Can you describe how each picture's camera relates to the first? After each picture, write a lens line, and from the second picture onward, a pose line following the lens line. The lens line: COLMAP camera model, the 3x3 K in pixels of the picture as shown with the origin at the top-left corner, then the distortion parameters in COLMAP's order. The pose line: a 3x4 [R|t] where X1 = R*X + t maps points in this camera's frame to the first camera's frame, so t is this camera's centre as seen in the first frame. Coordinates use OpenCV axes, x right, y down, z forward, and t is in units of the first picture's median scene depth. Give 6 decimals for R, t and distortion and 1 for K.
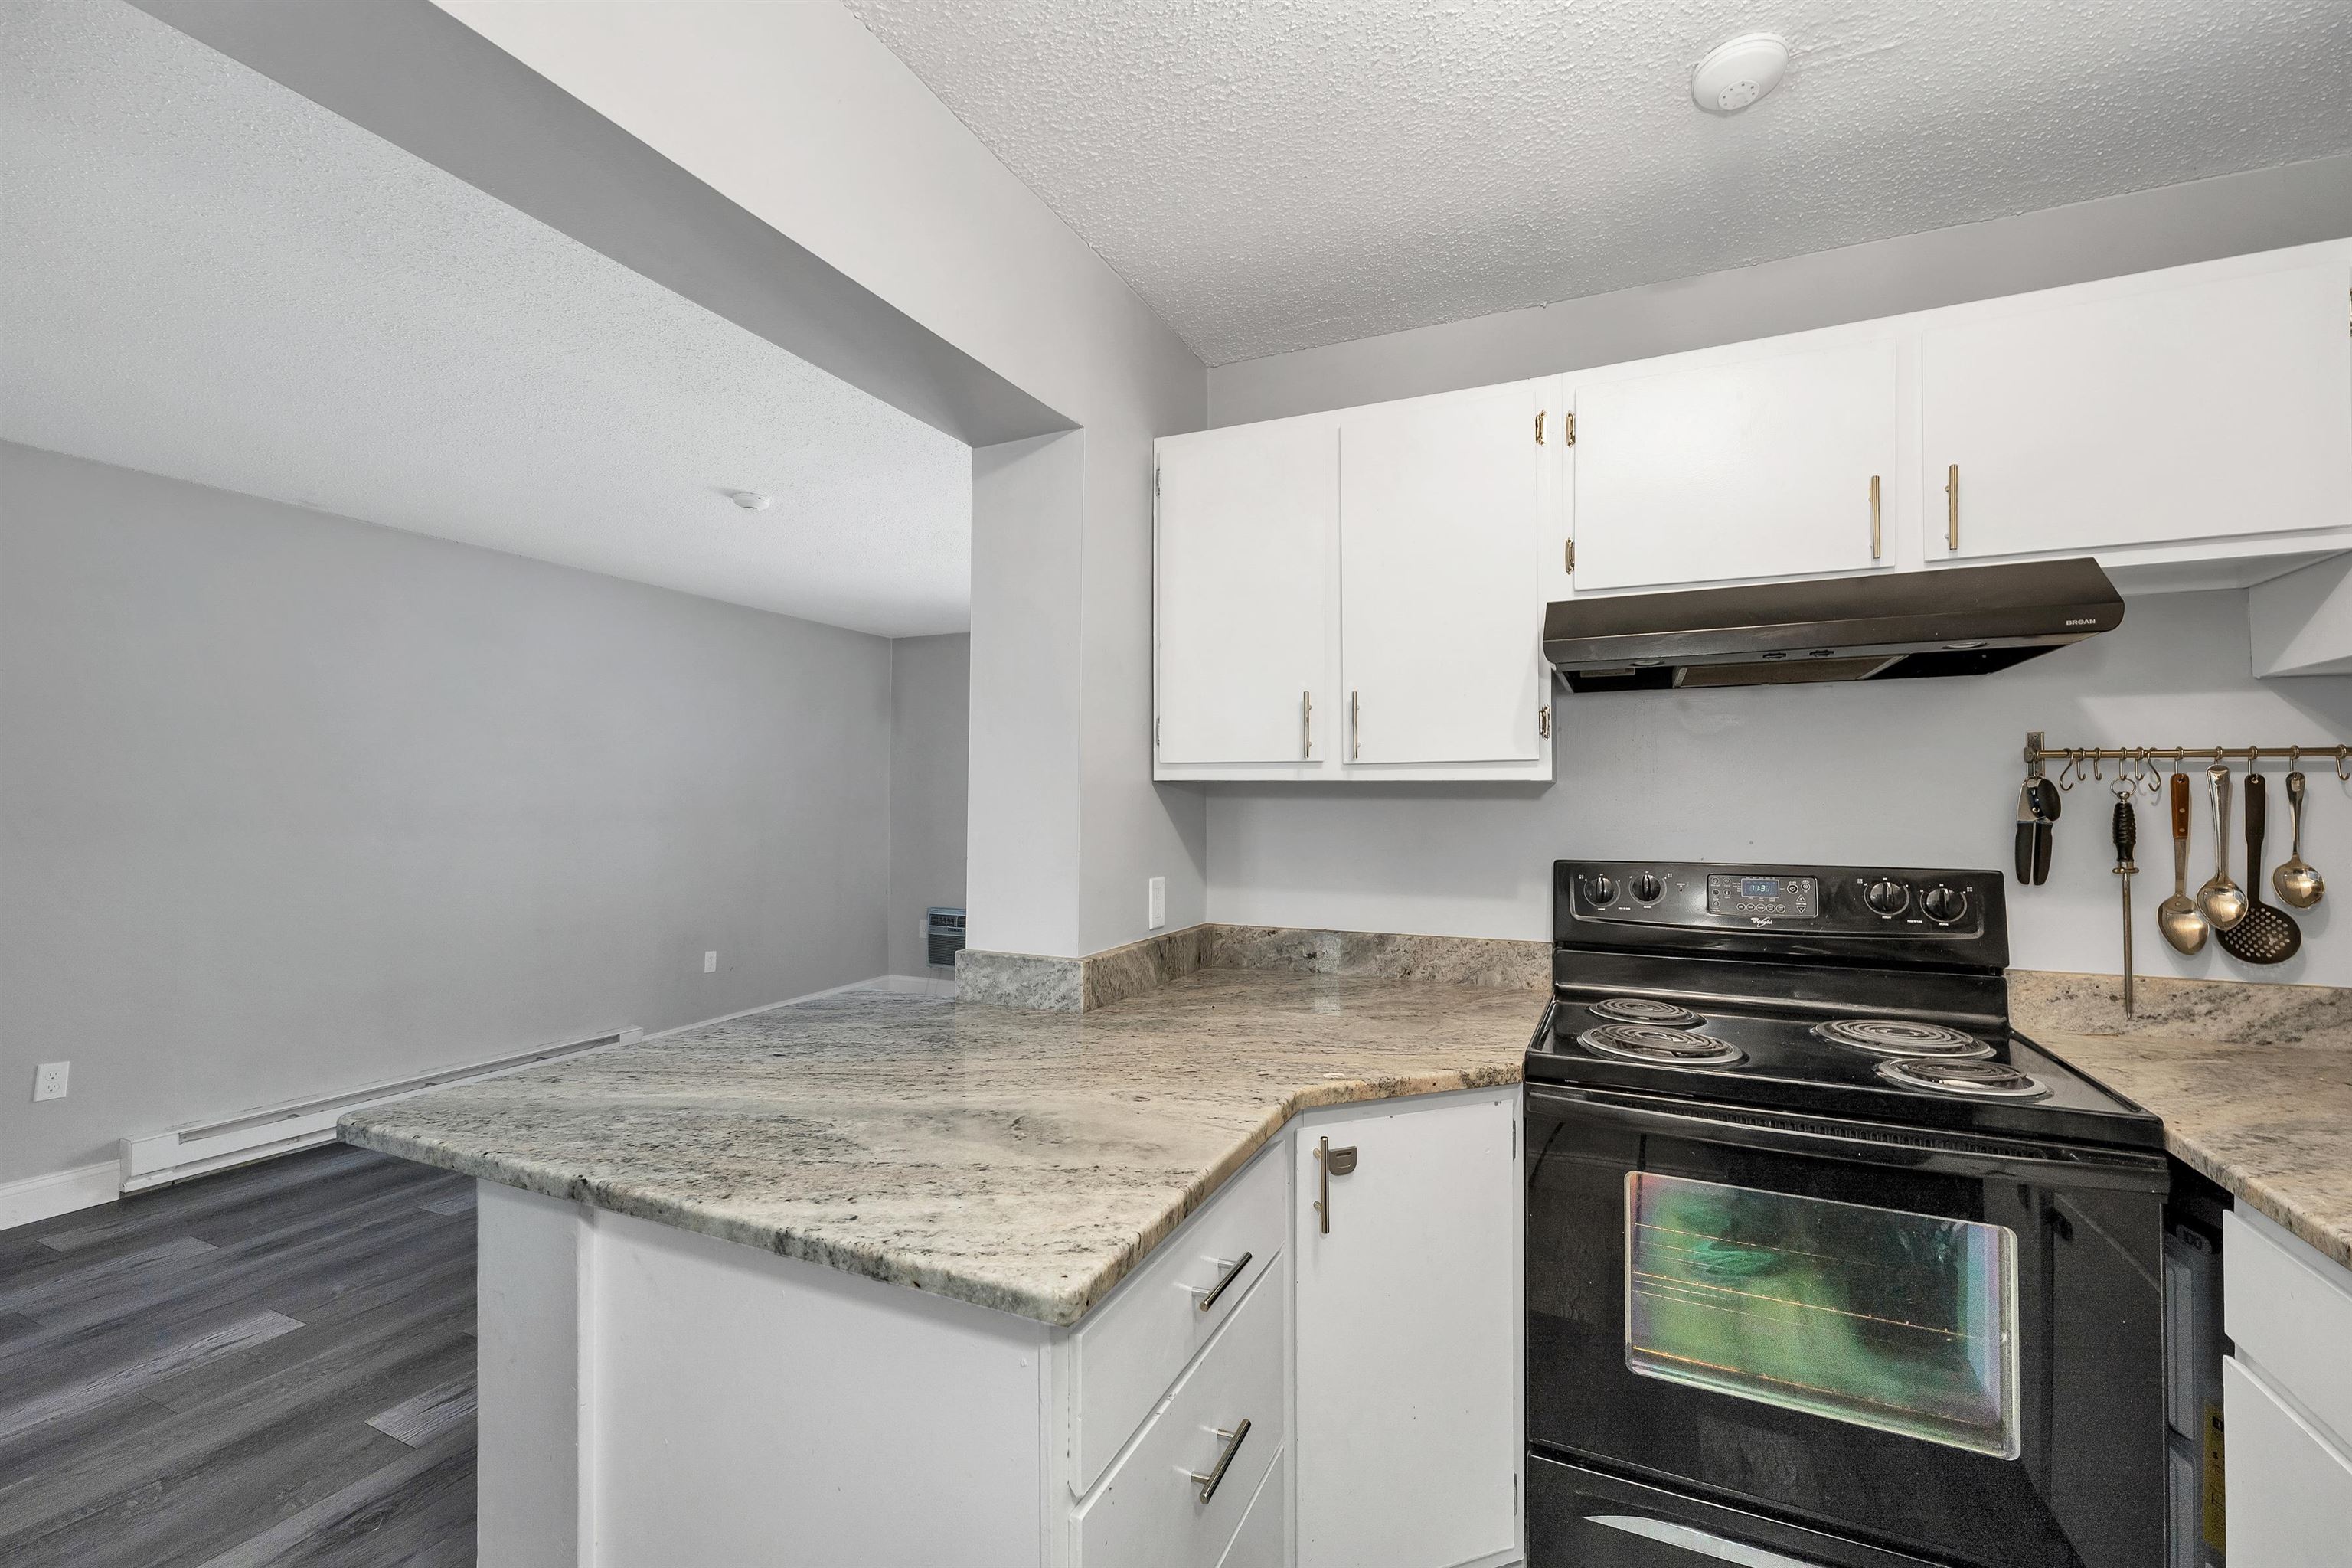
lens RADIAL K [[982.5, 0, 1176.0], [0, 982.5, 784.0], [0, 0, 1]] dist [0.000072, -0.000035]
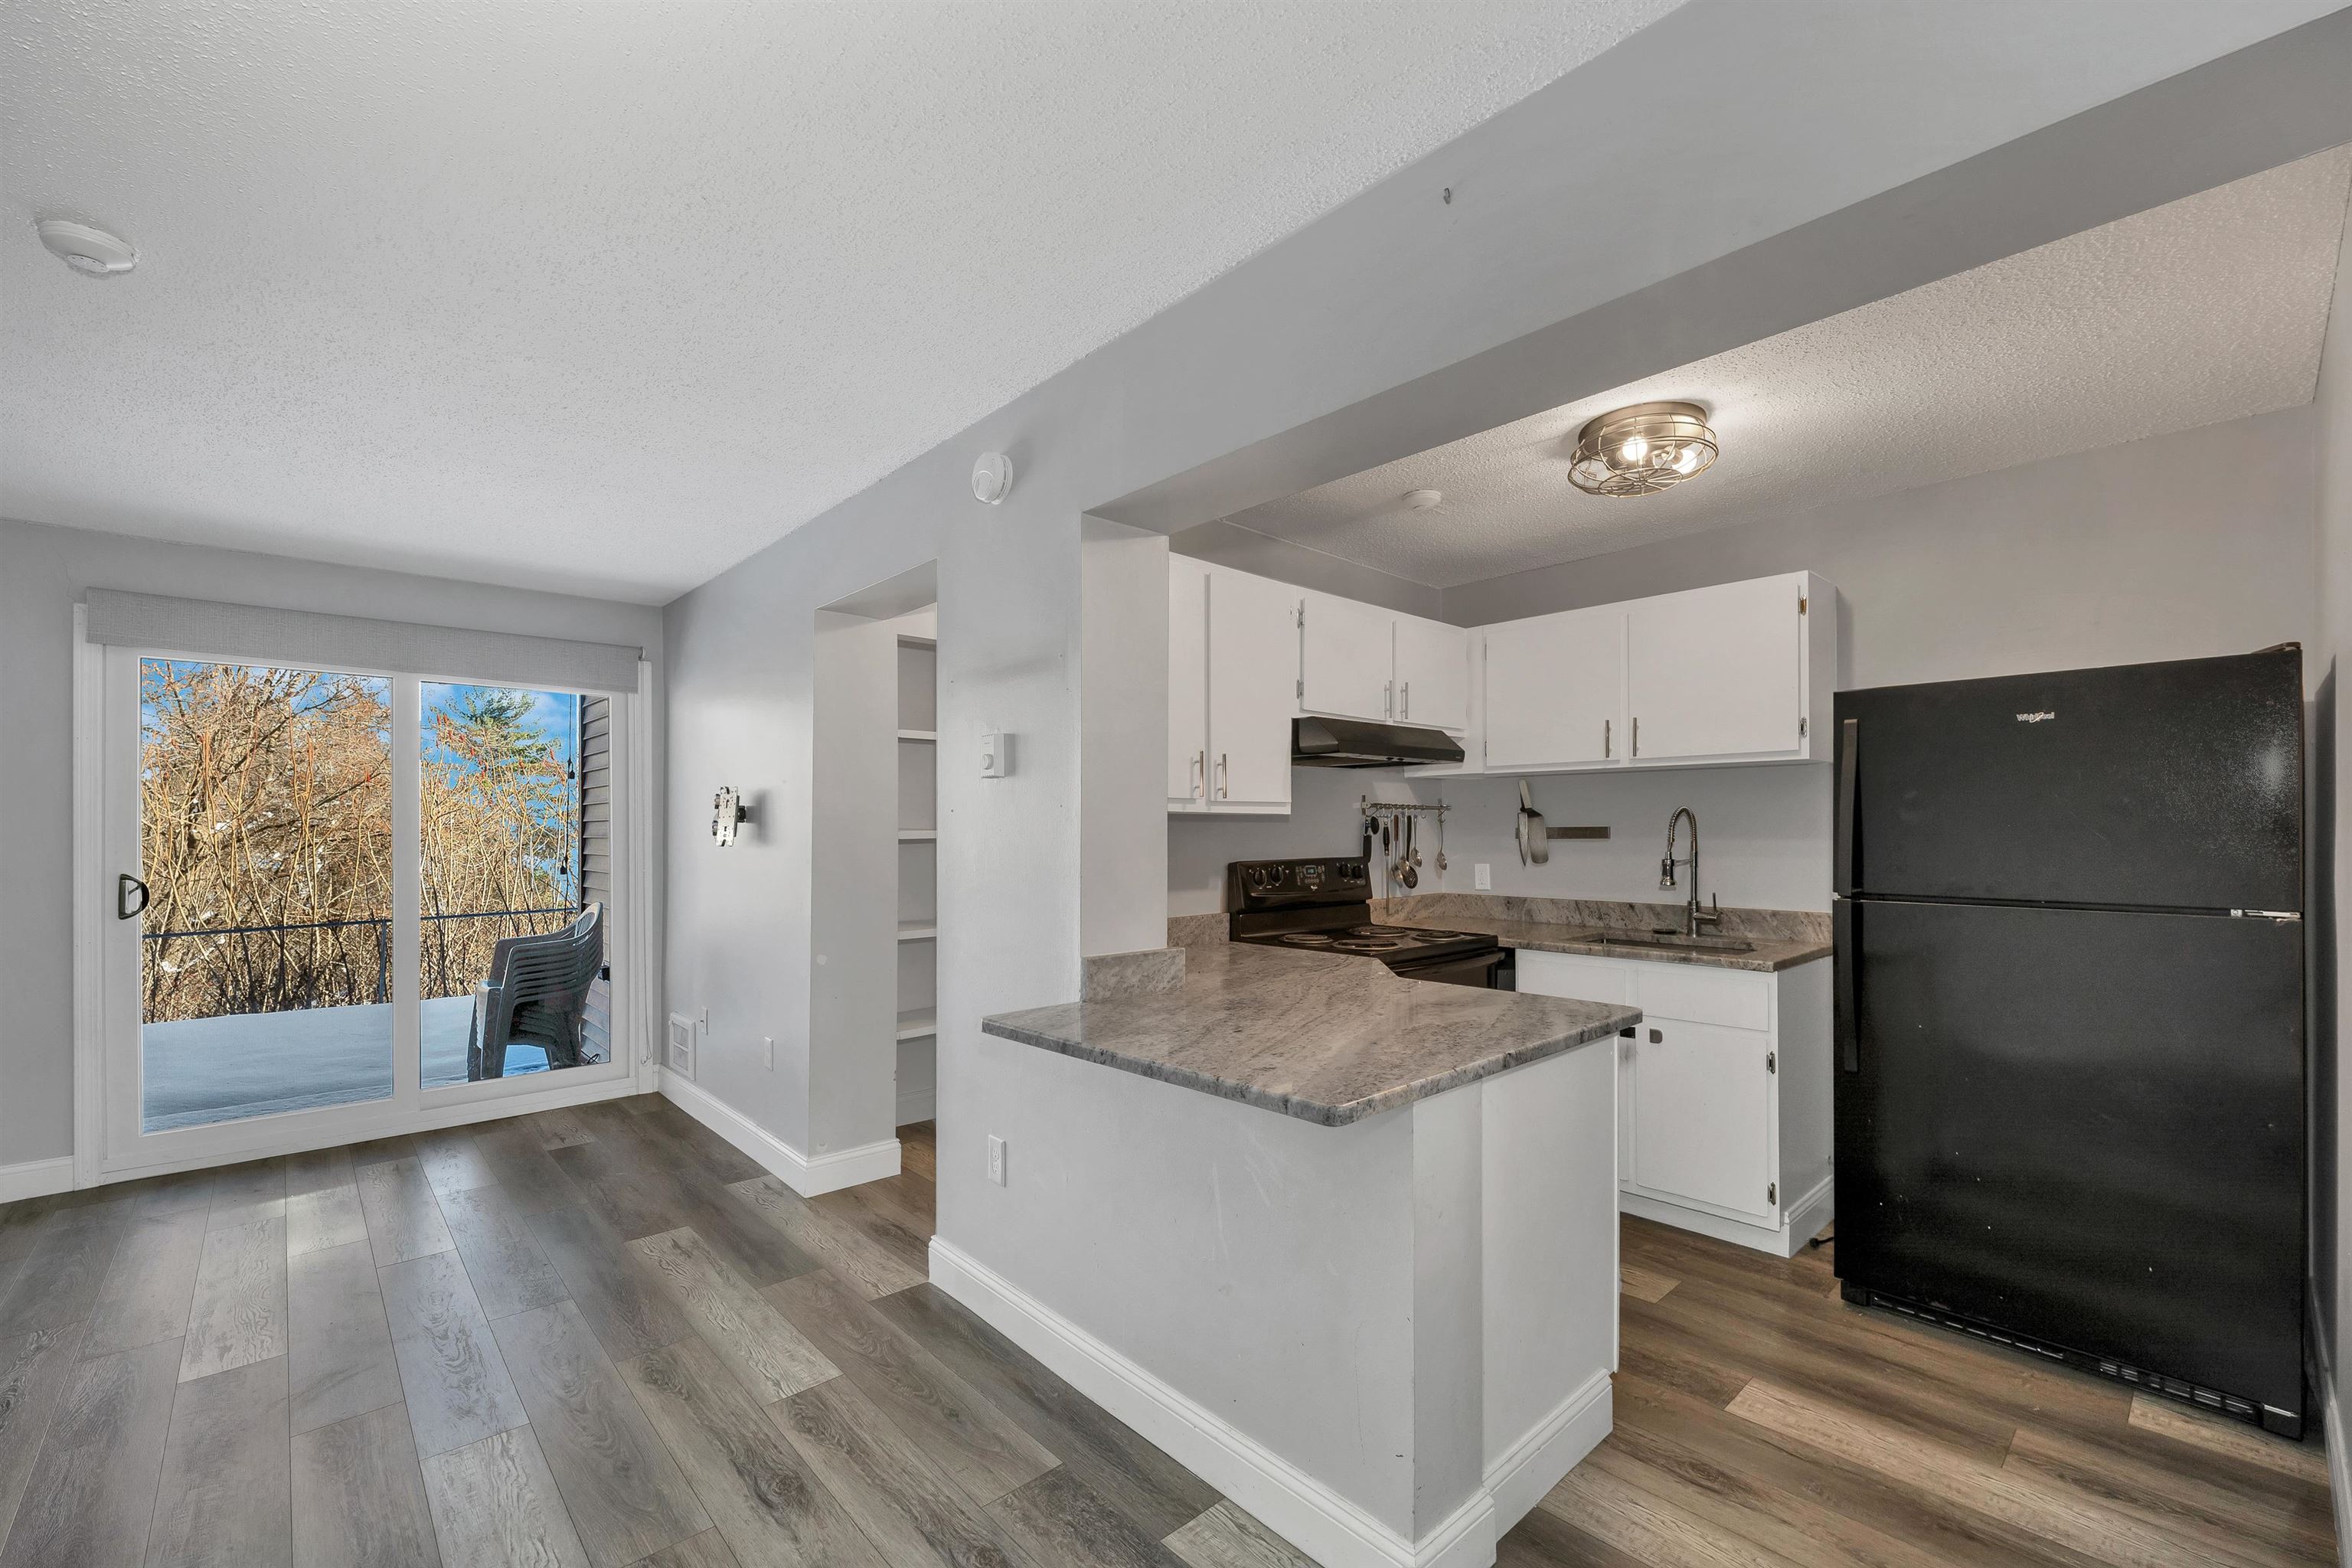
lens RADIAL K [[995.0, 0, 1179.9], [0, 995.0, 827.5], [0, 0, 1]] dist [0.002233, 0.006832]
pose [[0.375477, -0.003517, 0.926825, -1.478240], [-0.010435, 0.999913, 0.008022, 0.008117], [-0.926773, -0.012683, 0.375408, 0.553717]]
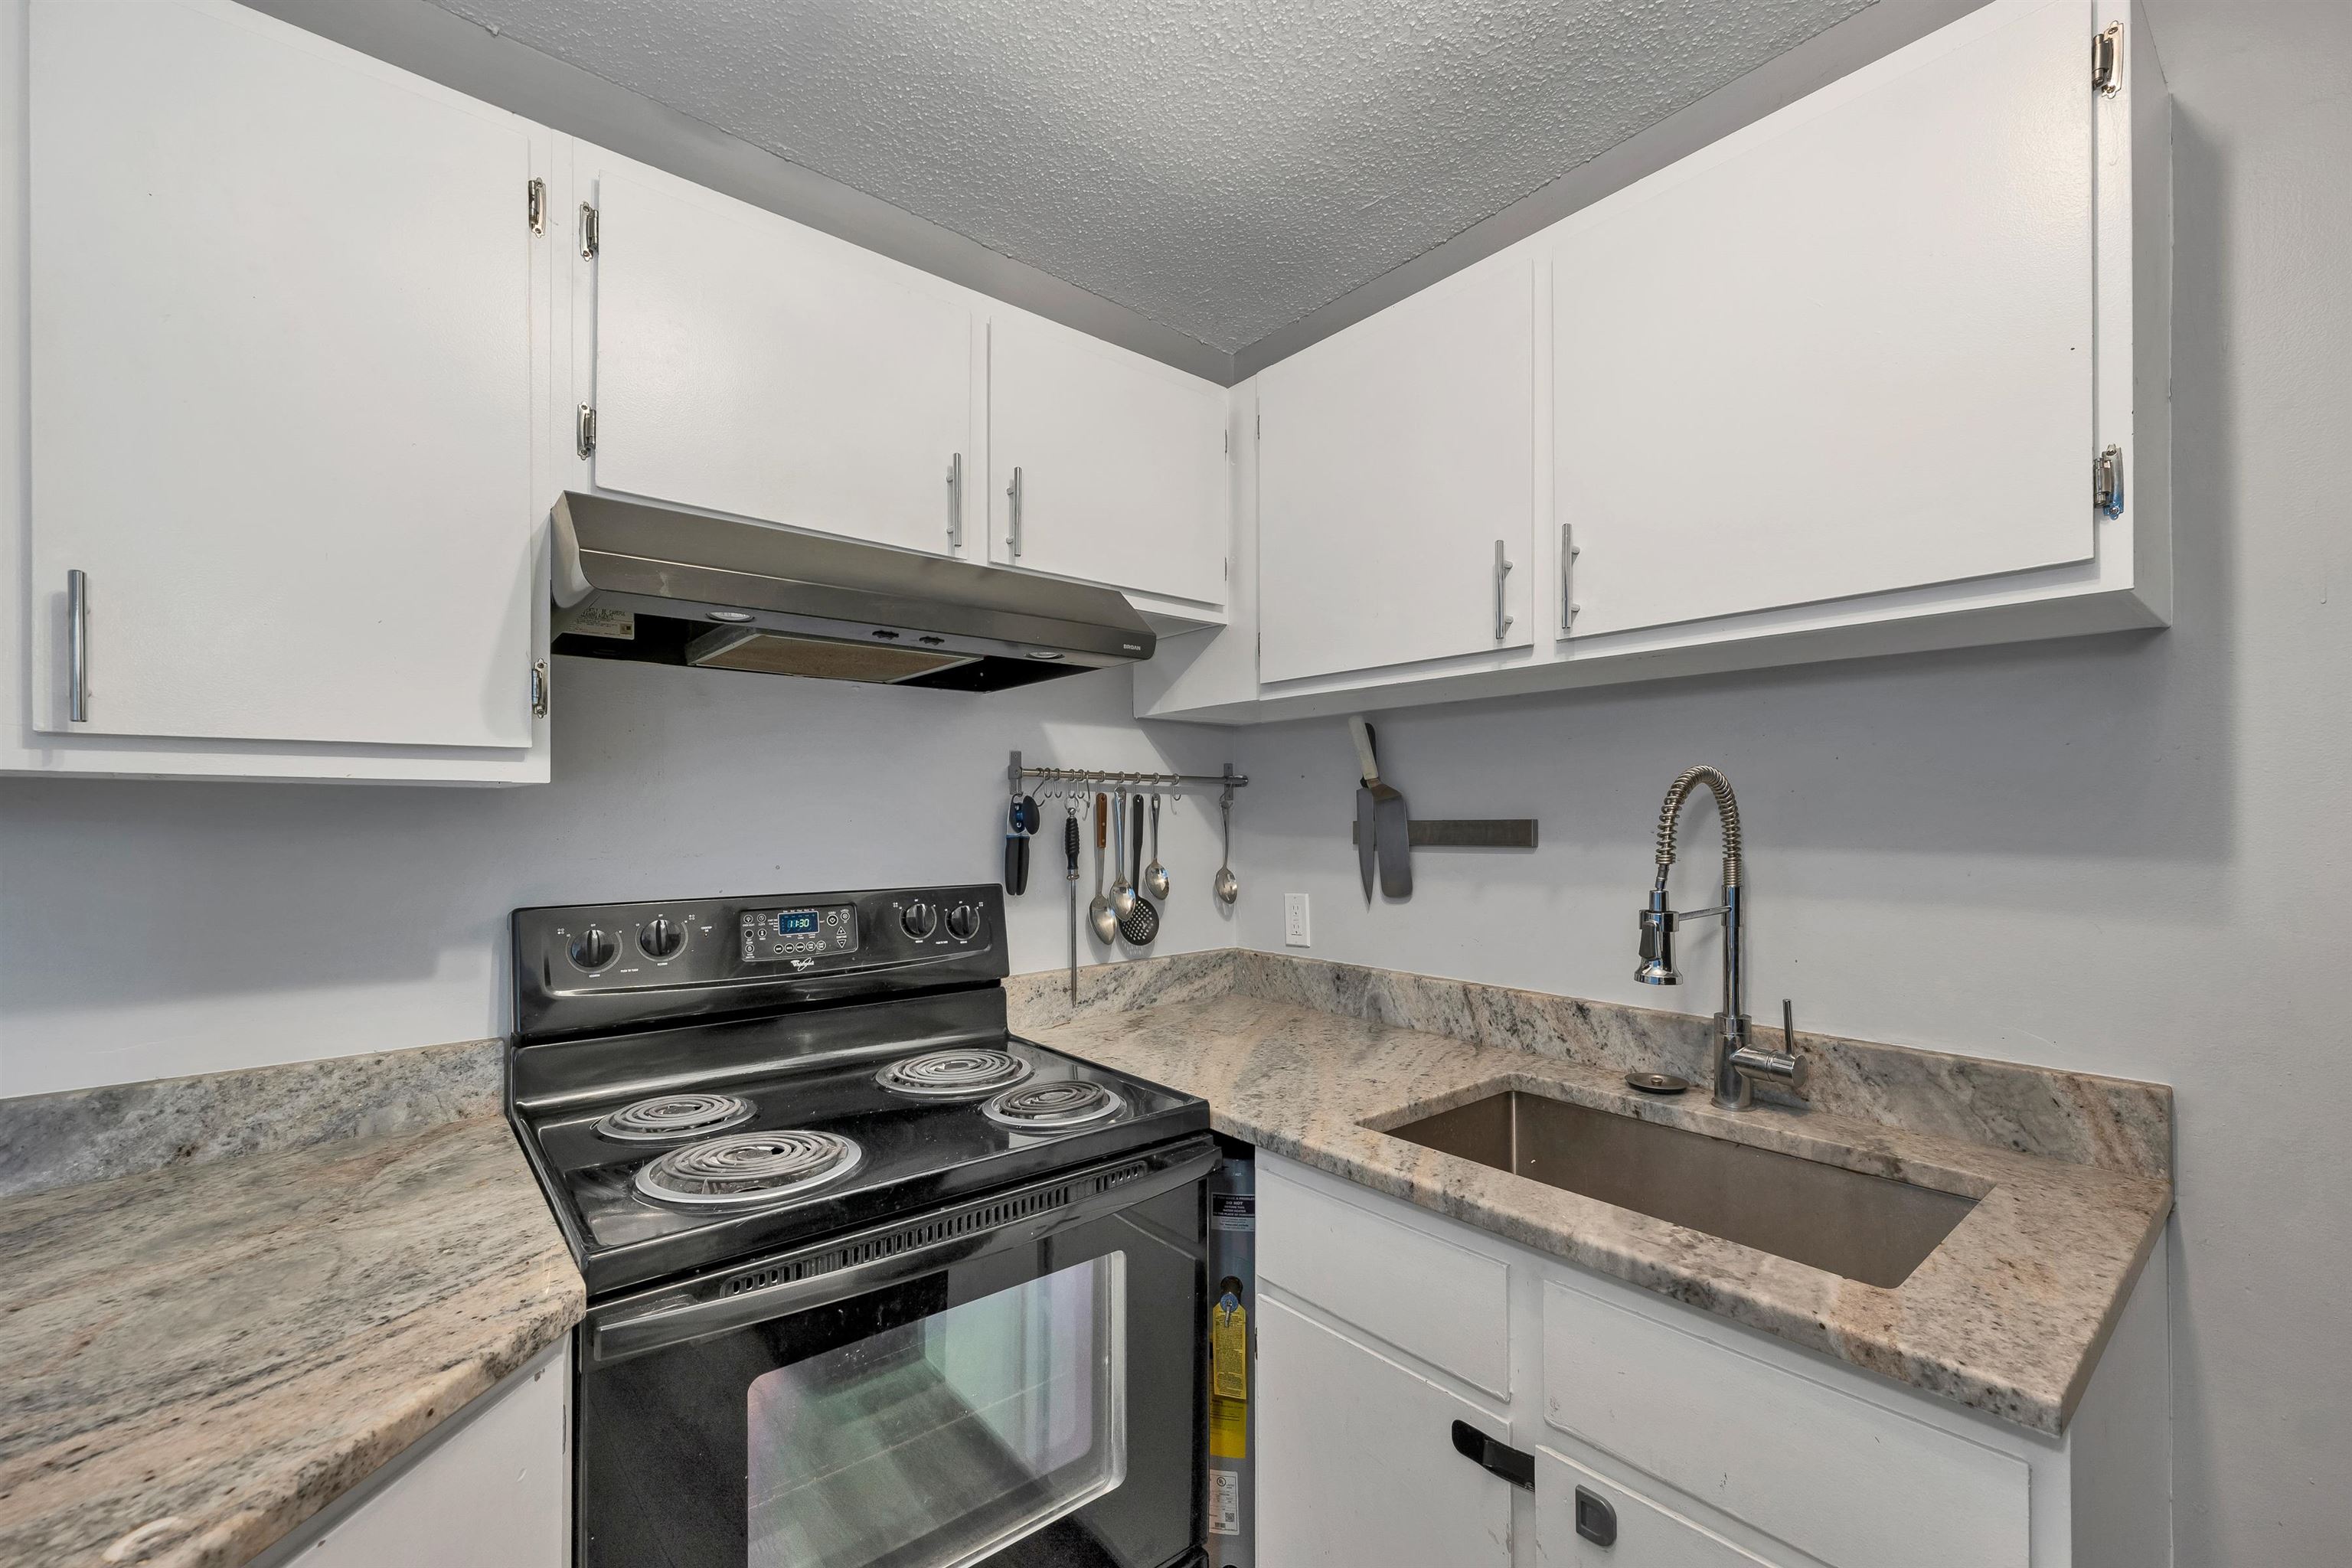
lens RADIAL K [[975.3, 0, 1177.3], [0, 975.3, 817.5], [0, 0, 1]] dist [0.000000, -0.000219]
pose [[0.424202, -0.002600, 0.905564, -0.008474], [-0.011460, 0.999900, 0.008239, 0.008138], [-0.905495, -0.013873, 0.424130, 0.407759]]
